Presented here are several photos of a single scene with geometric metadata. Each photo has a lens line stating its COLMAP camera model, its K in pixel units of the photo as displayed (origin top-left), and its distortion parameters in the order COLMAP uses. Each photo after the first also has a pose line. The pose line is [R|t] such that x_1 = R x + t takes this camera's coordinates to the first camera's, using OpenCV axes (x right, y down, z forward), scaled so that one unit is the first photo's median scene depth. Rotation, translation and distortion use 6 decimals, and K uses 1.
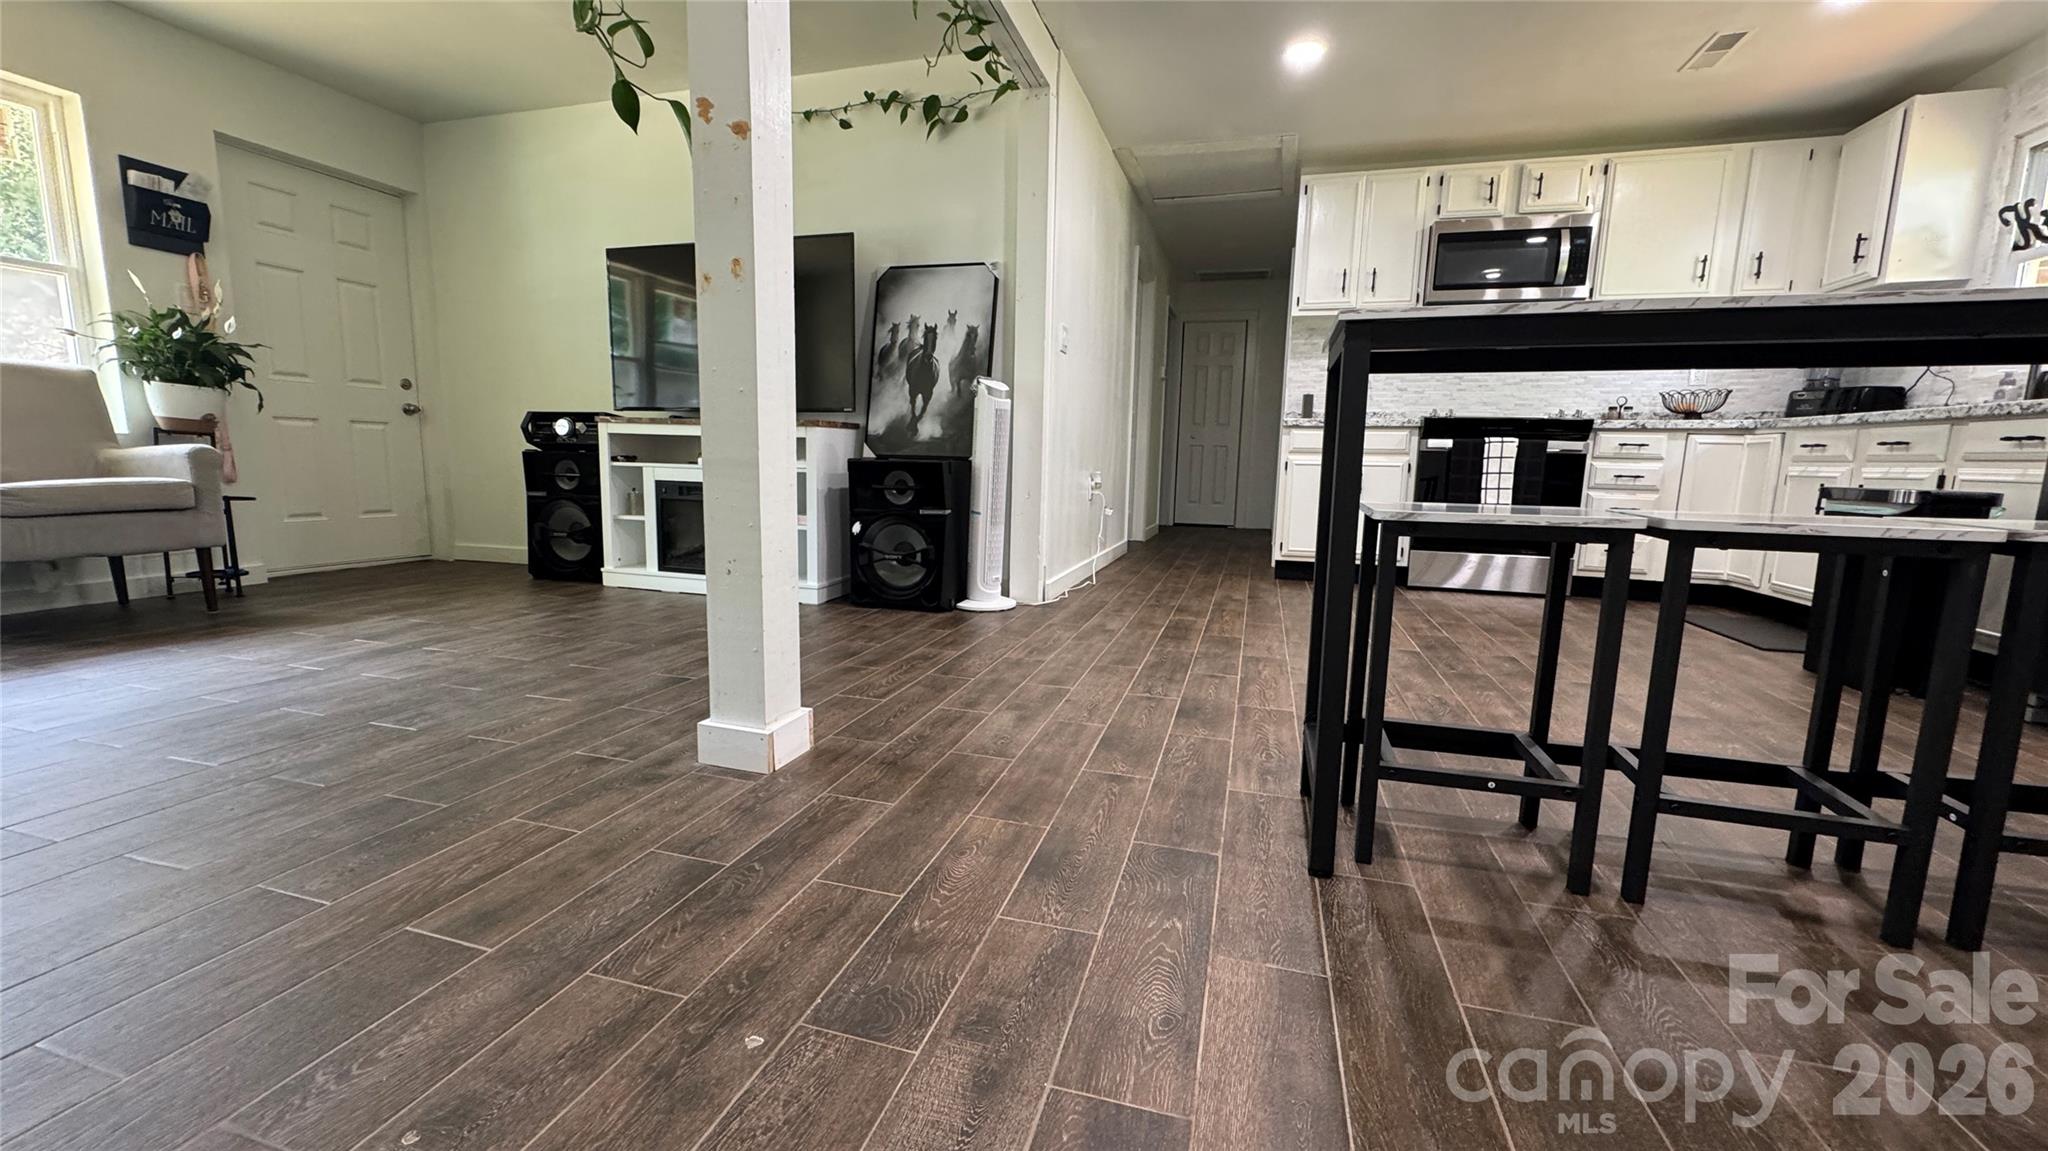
lens RADIAL K [[812.5, 0, 1022.2], [0, 812.5, 578.7], [0, 0, 1]] dist [-0.001778, 0.000258]
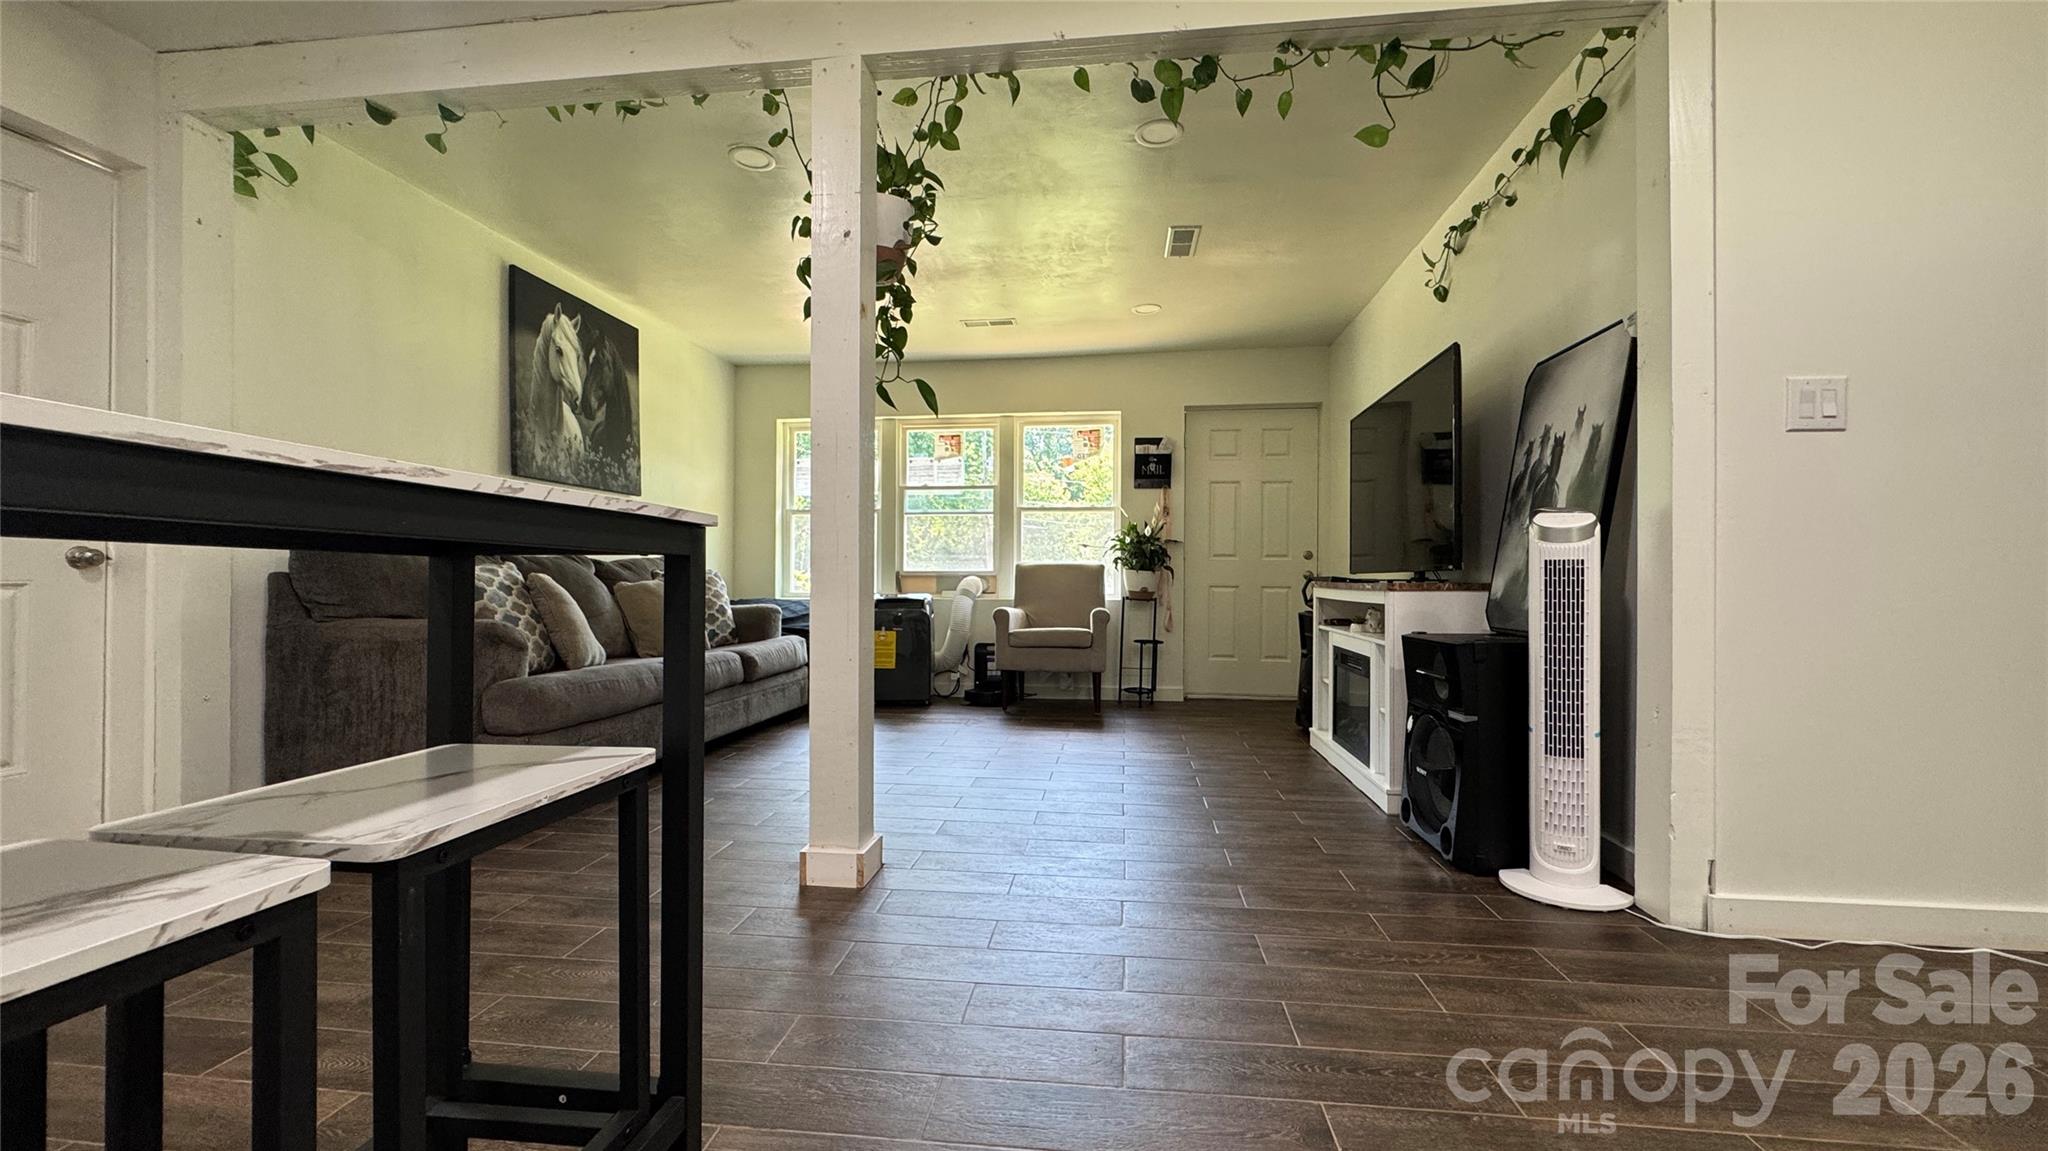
lens RADIAL K [[812.5, 0, 1022.2], [0, 812.5, 578.7], [0, 0, 1]] dist [-0.001778, 0.000258]
pose [[0.163139, -0.025591, -0.986271, 0.503733], [-0.146196, 0.988000, -0.049818, -0.109407], [0.975711, 0.152316, 0.157440, 0.531905]]
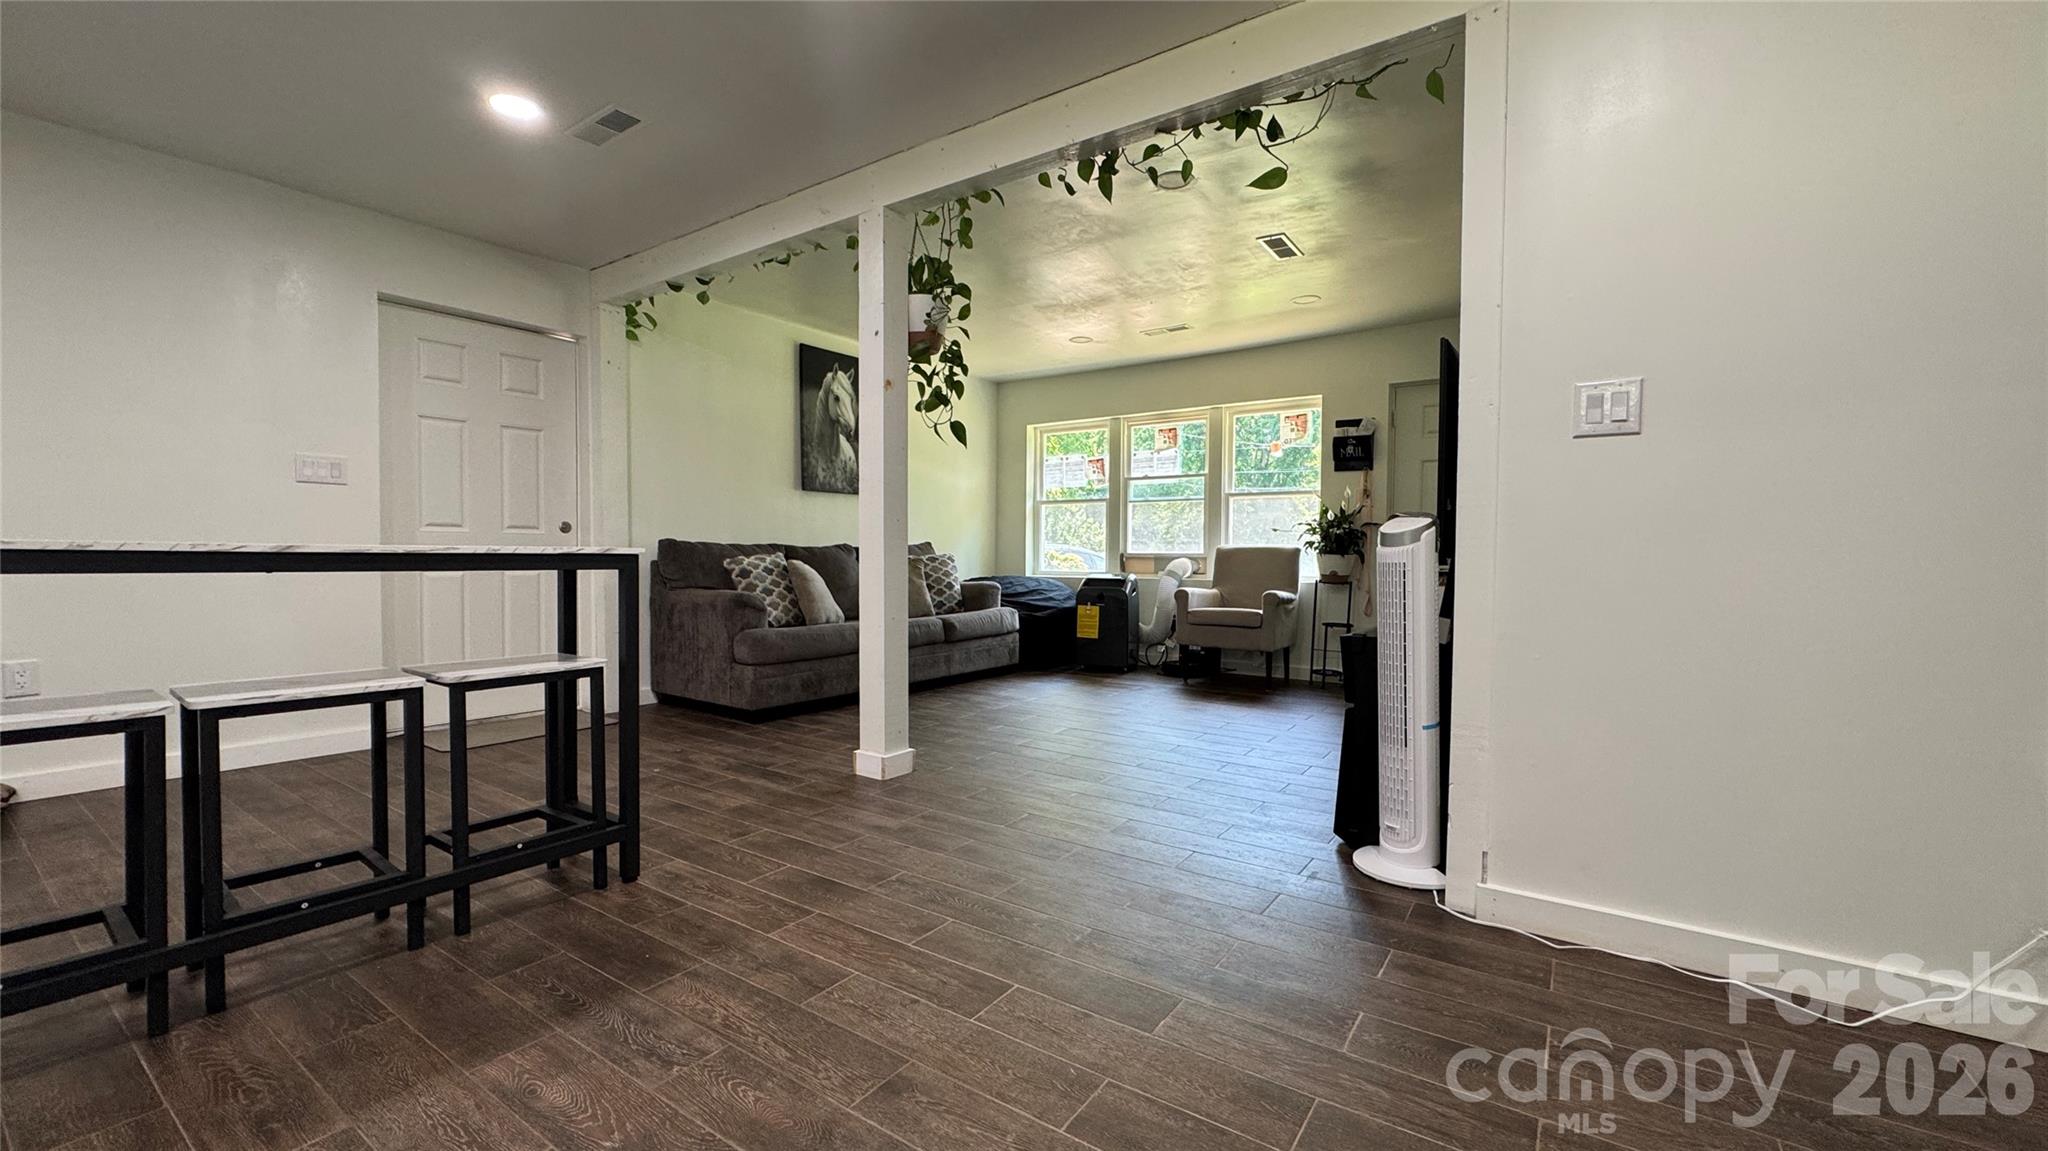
lens RADIAL K [[812.5, 0, 1022.2], [0, 812.5, 578.7], [0, 0, 1]] dist [-0.001778, 0.000258]
pose [[-0.318723, 0.007741, -0.947816, 0.684789], [-0.152987, 0.986435, 0.059502, -0.192831], [0.935420, 0.163968, -0.313215, 0.946100]]
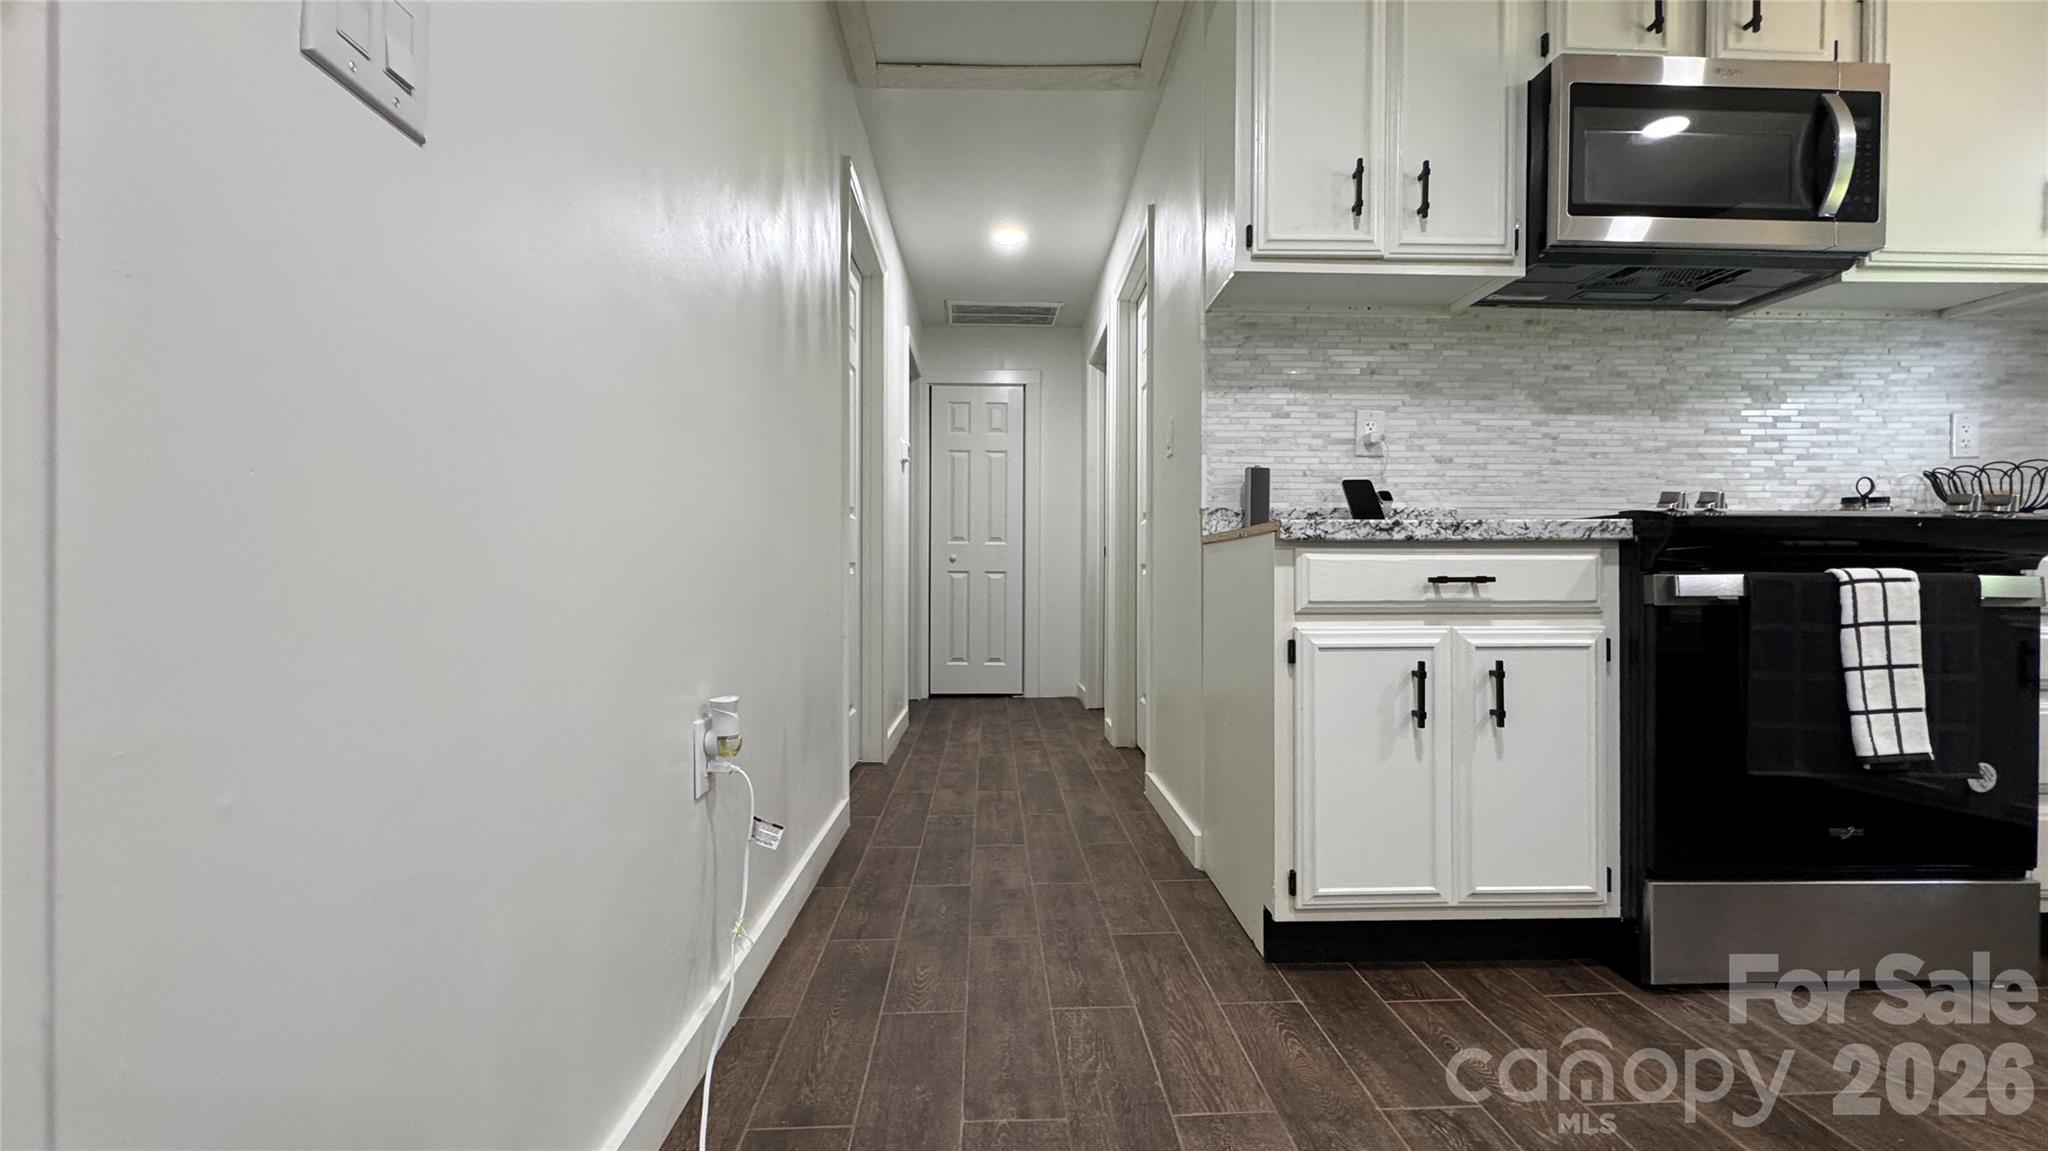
lens RADIAL K [[808.6, 0, 1024.0], [0, 808.6, 578.5], [0, 0, 1]] dist [-0.000699, -0.000095]
pose [[0.945976, -0.019826, 0.323630, 0.135436], [0.065164, 0.989388, -0.129864, -0.173164], [-0.317621, 0.143937, 0.937230, 0.921285]]
